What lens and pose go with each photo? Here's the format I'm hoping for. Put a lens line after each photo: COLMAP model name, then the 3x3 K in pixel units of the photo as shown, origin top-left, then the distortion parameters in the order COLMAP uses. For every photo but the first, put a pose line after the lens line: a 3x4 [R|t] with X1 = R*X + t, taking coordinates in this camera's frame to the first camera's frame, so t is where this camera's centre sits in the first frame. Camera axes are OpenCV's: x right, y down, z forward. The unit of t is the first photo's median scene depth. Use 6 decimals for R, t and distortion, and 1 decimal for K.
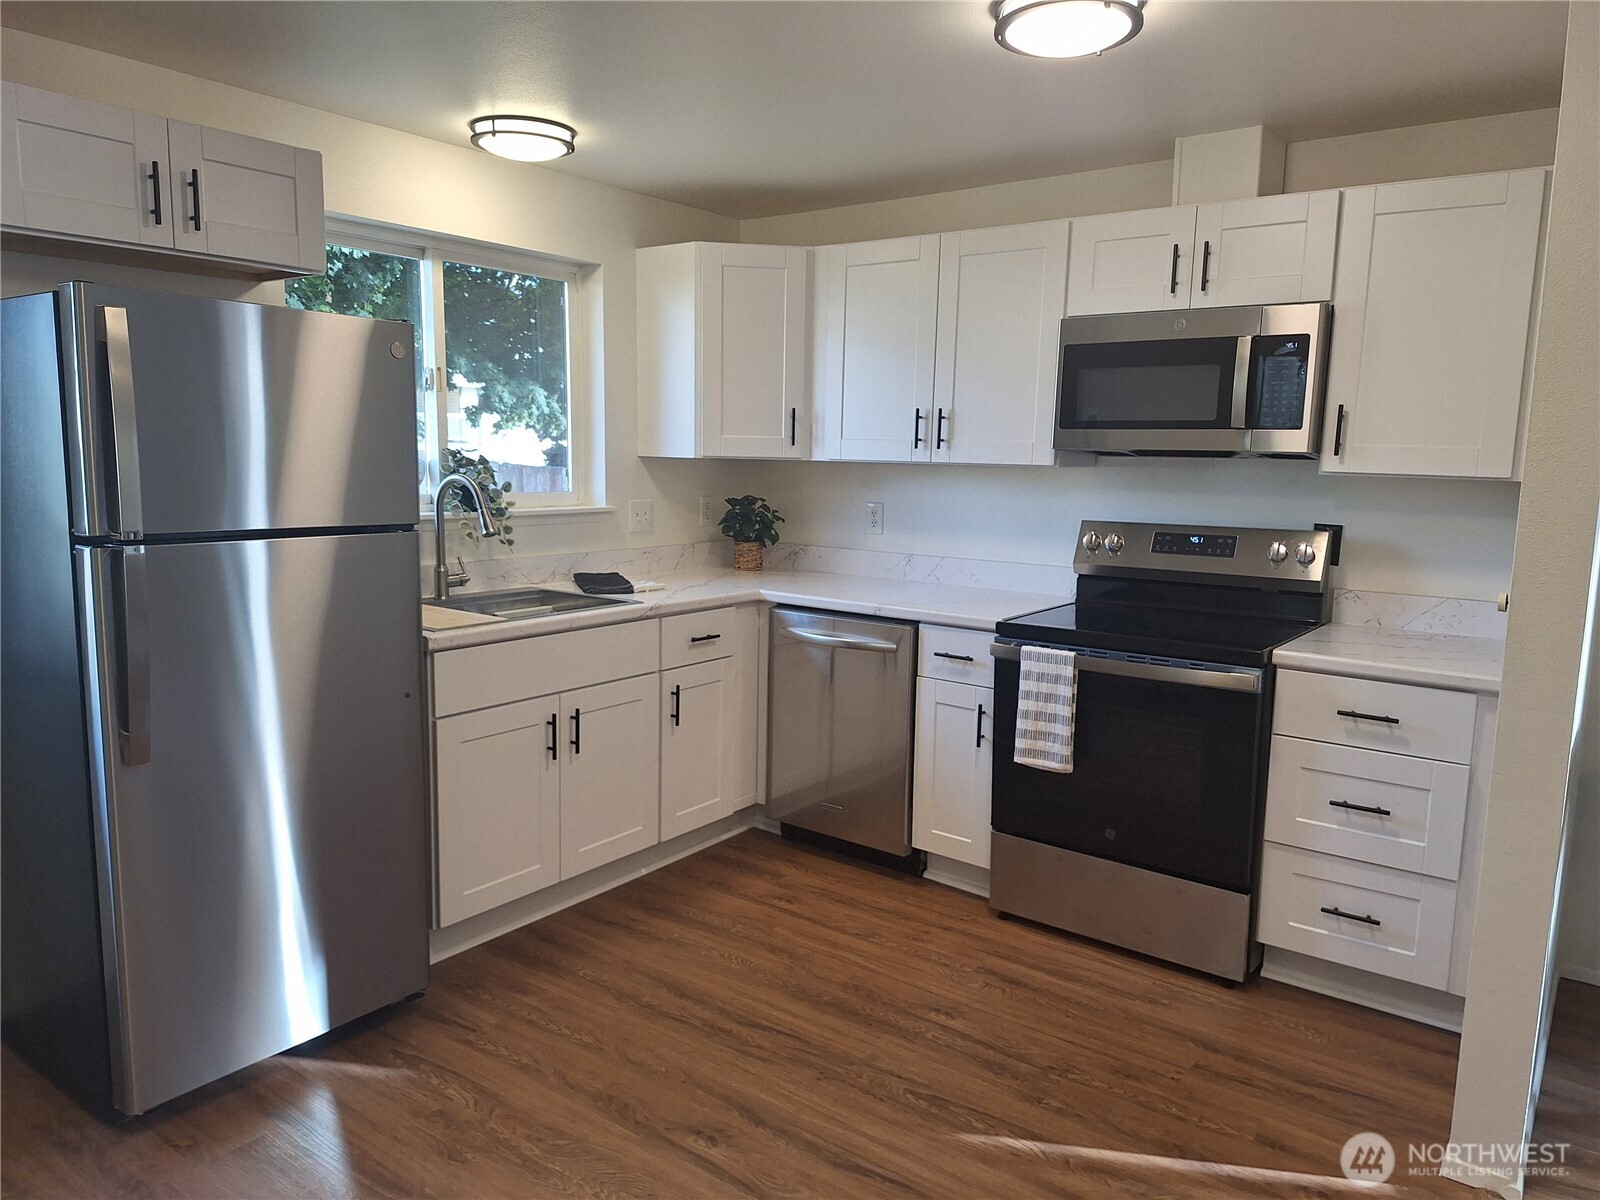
lens RADIAL K [[1105.4, 0, 788.7], [0, 1105.4, 595.2], [0, 0, 1]] dist [0.082085, -0.093047]
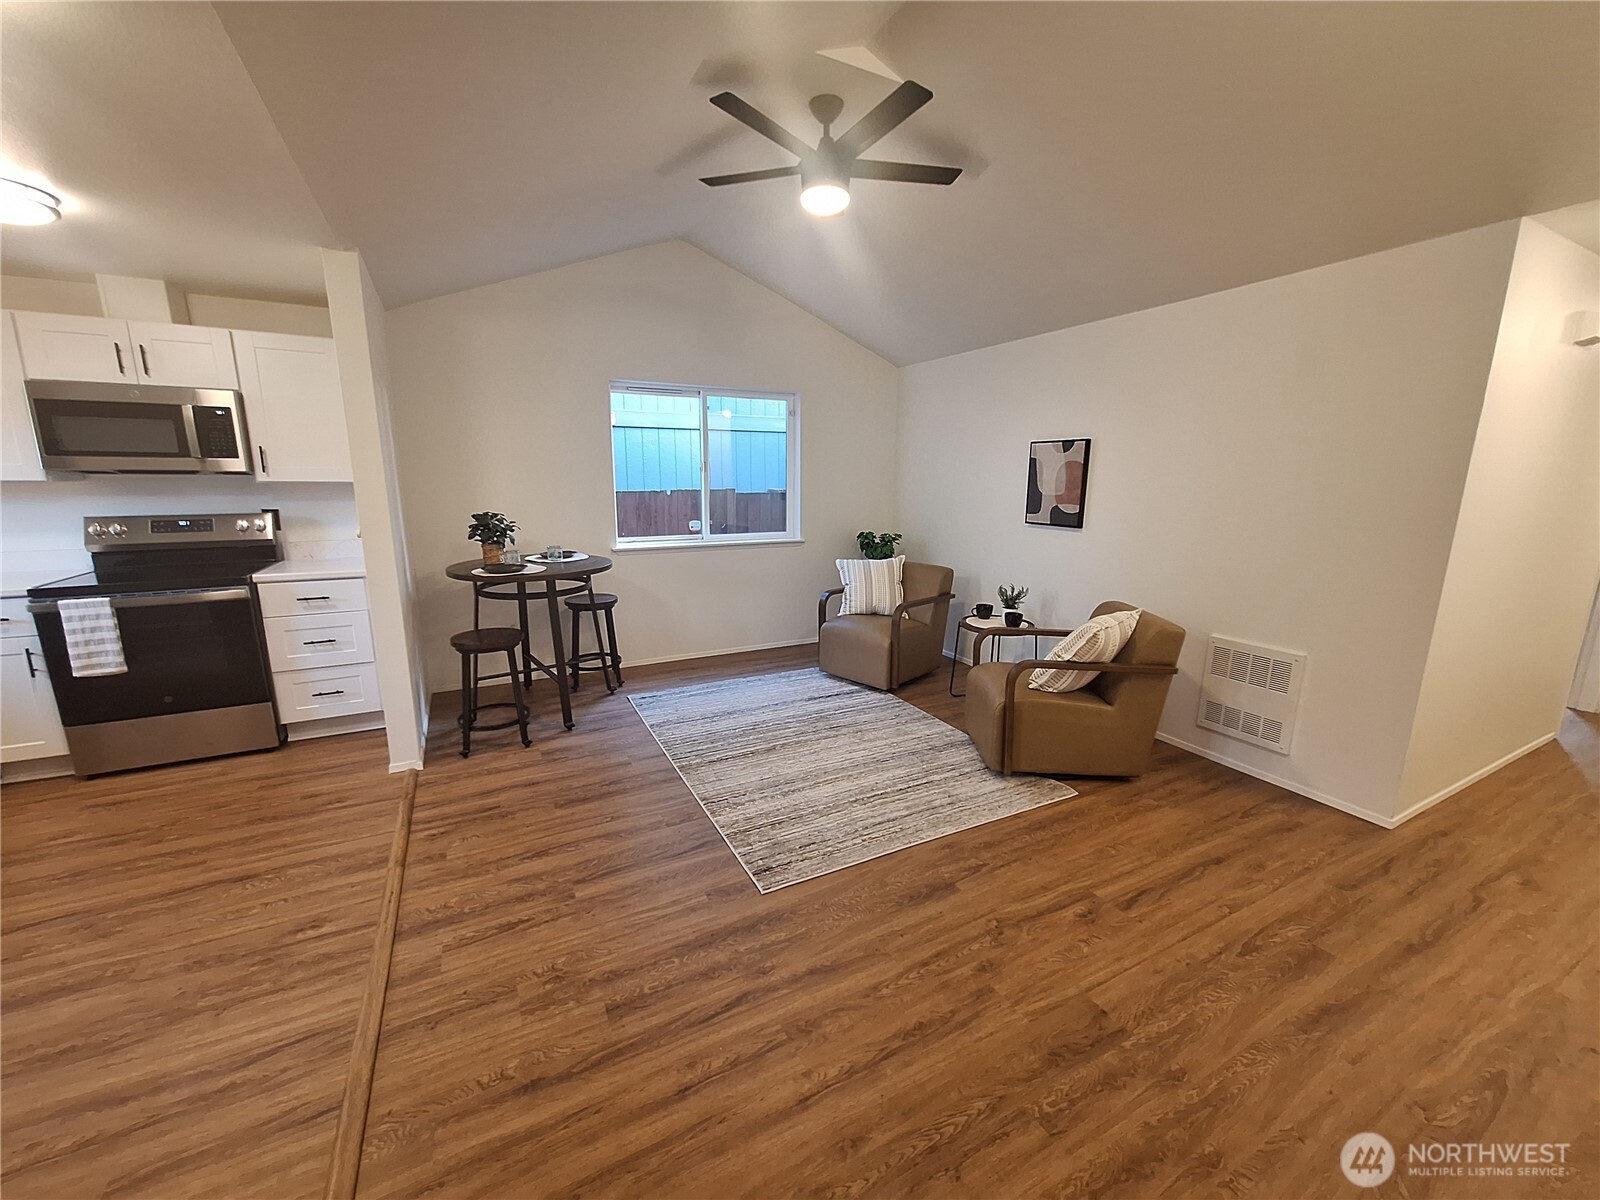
lens RADIAL K [[628.8, 0, 793.2], [0, 628.8, 606.6], [0, 0, 1]] dist [0.000329, 0.000653]
pose [[0.427850, -0.199778, 0.881495, -0.117787], [0.122717, 0.979076, 0.162331, 0.036152], [-0.895480, 0.038721, 0.443413, -0.274191]]
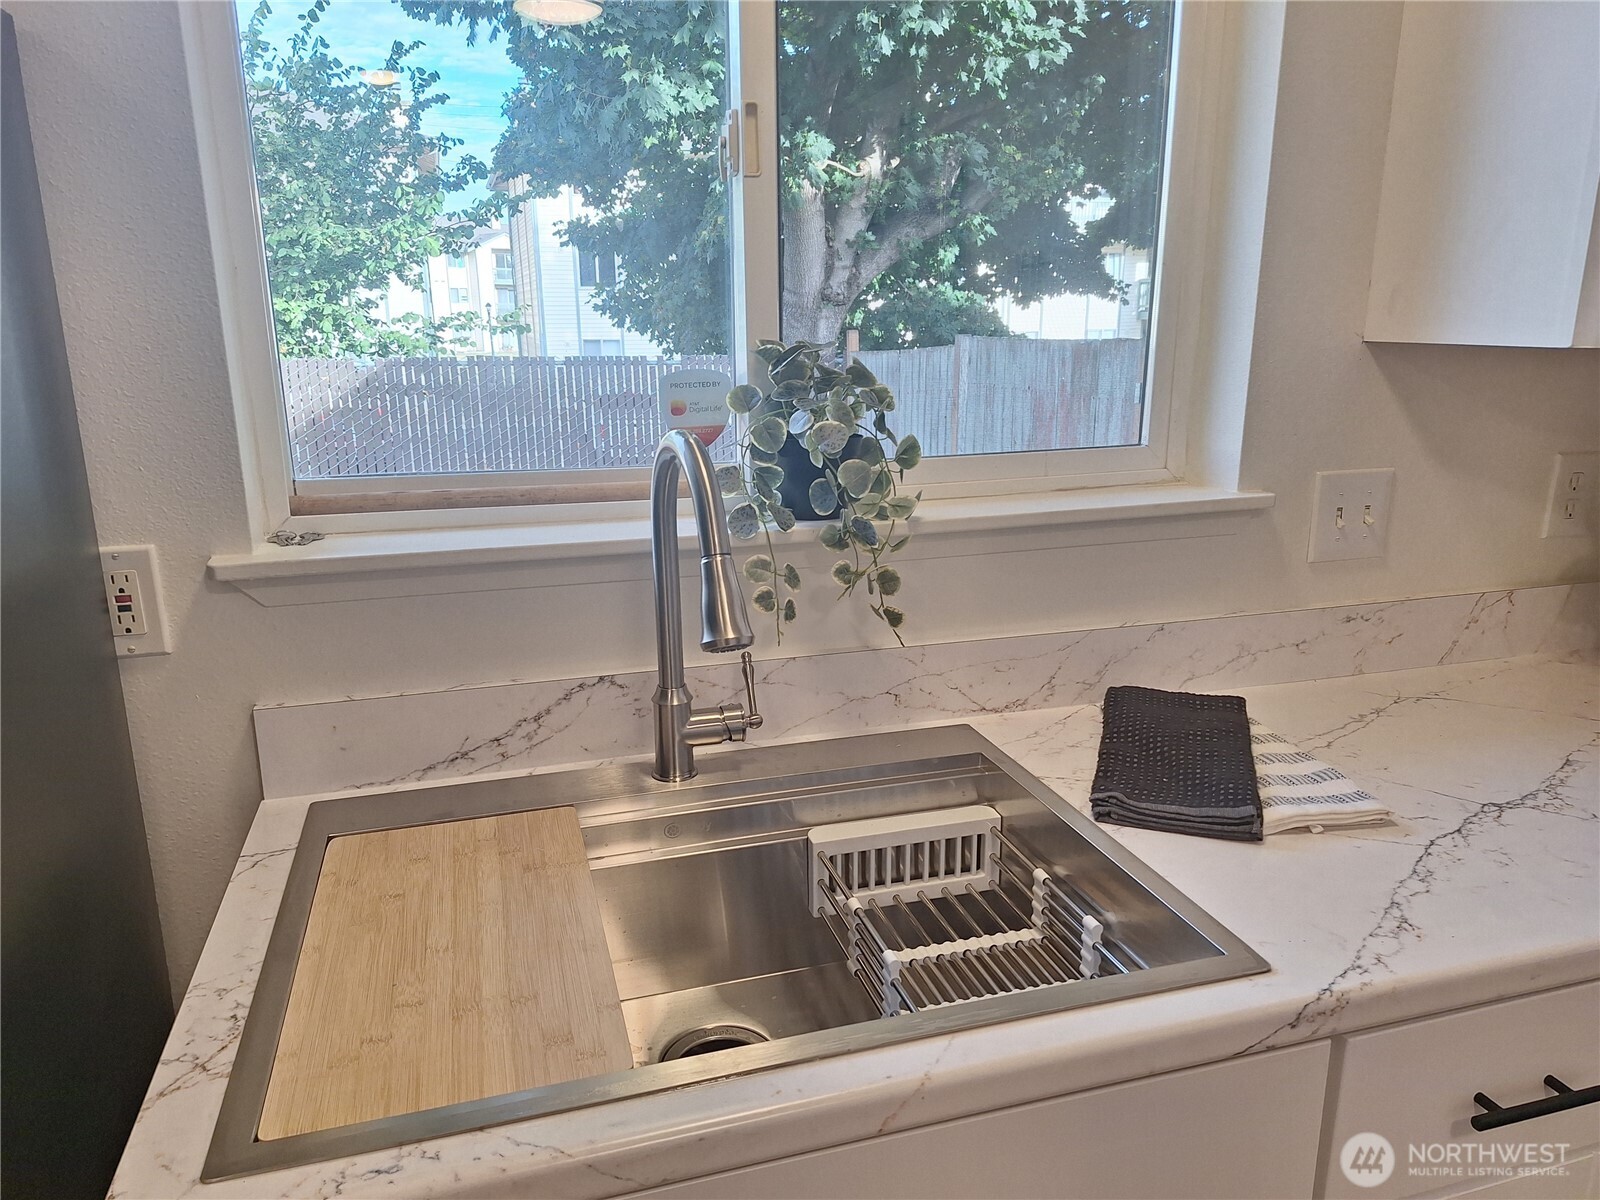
lens RADIAL K [[1105.4, 0, 805.9], [0, 1105.4, 603.4], [0, 0, 1]] dist [0.082085, -0.093047]
pose [[0.811211, 0.131557, -0.569763, -0.089819], [-0.063165, 0.988377, 0.138280, -0.110498], [0.581332, -0.076185, 0.810092, 0.803866]]
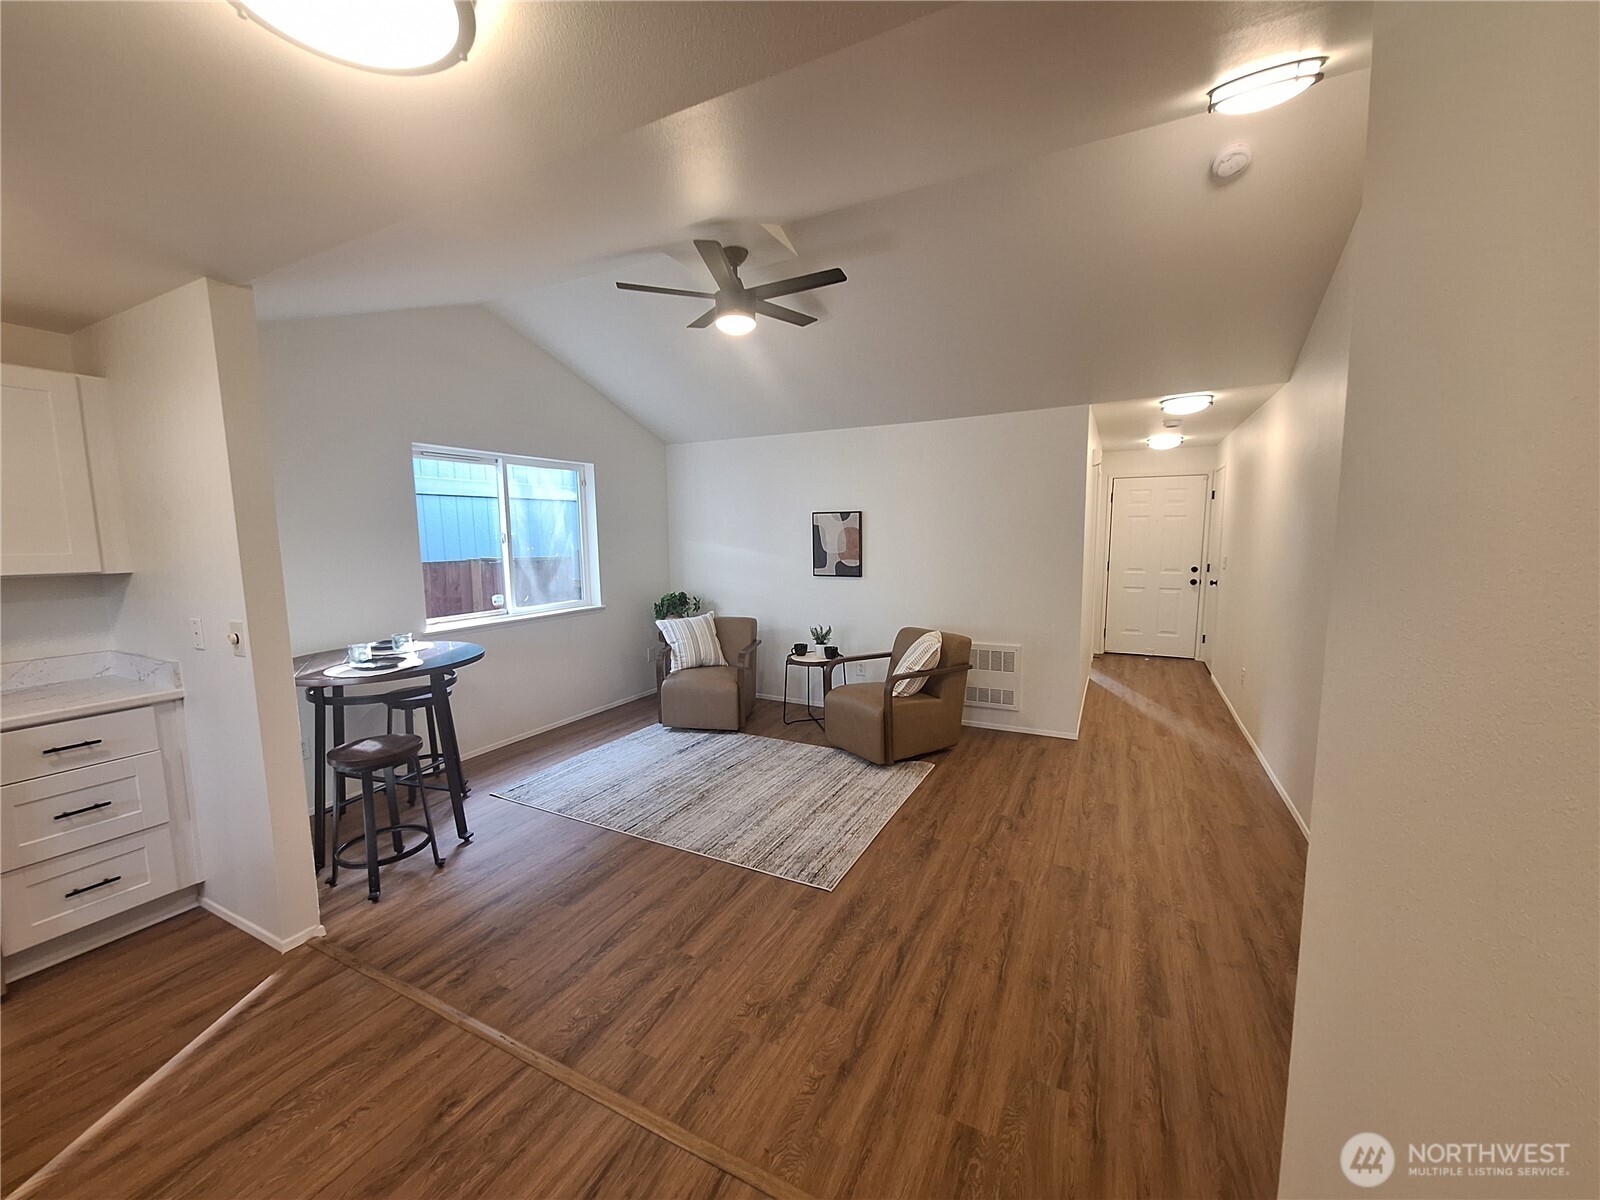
lens RADIAL K [[628.8, 0, 796.6], [0, 628.8, 605.0], [0, 0, 1]] dist [0.000329, 0.000653]
pose [[-0.178040, -0.127779, 0.975692, -0.334534], [0.142880, 0.977668, 0.154110, -0.048395], [-0.973595, 0.166845, -0.155807, 0.179817]]
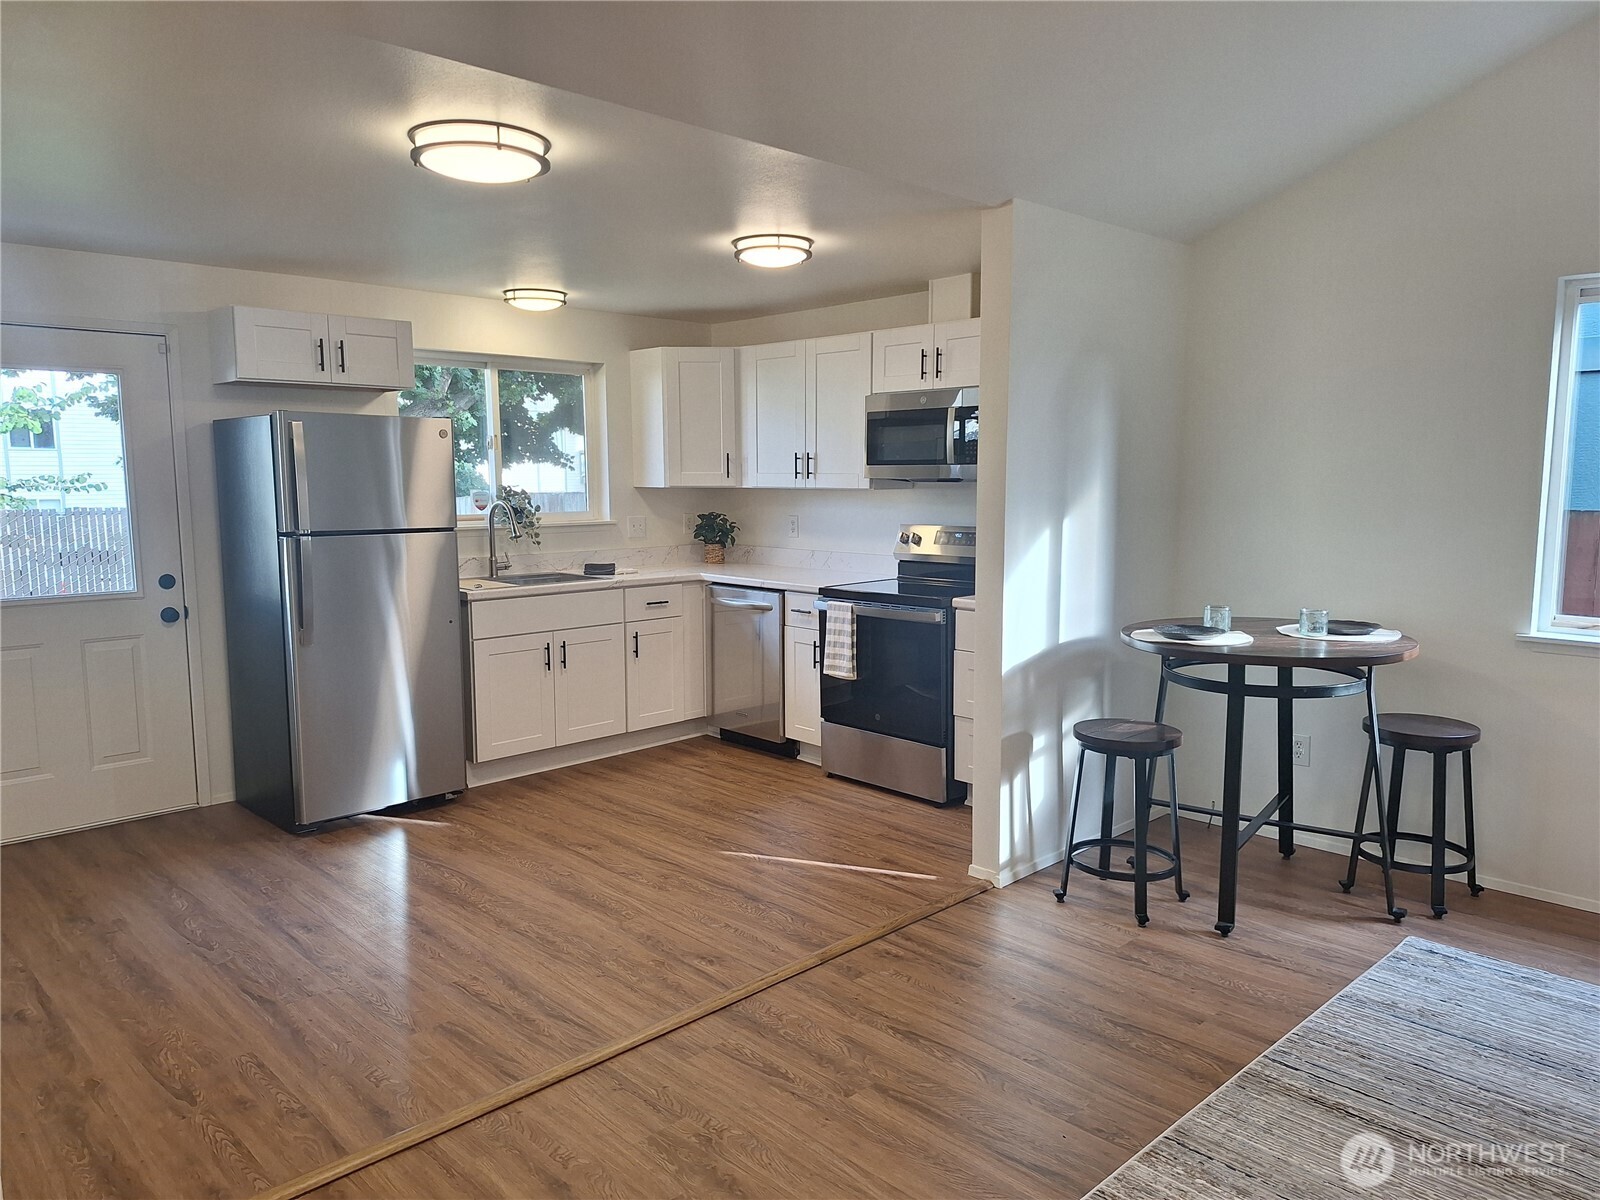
lens RADIAL K [[1105.4, 0, 797.4], [0, 1105.4, 602.9], [0, 0, 1]] dist [0.082085, -0.093047]
pose [[0.988117, -0.003580, -0.153660, 0.406850], [0.001160, 0.999874, -0.015834, 0.072195], [0.153697, 0.015468, 0.987997, -0.578913]]
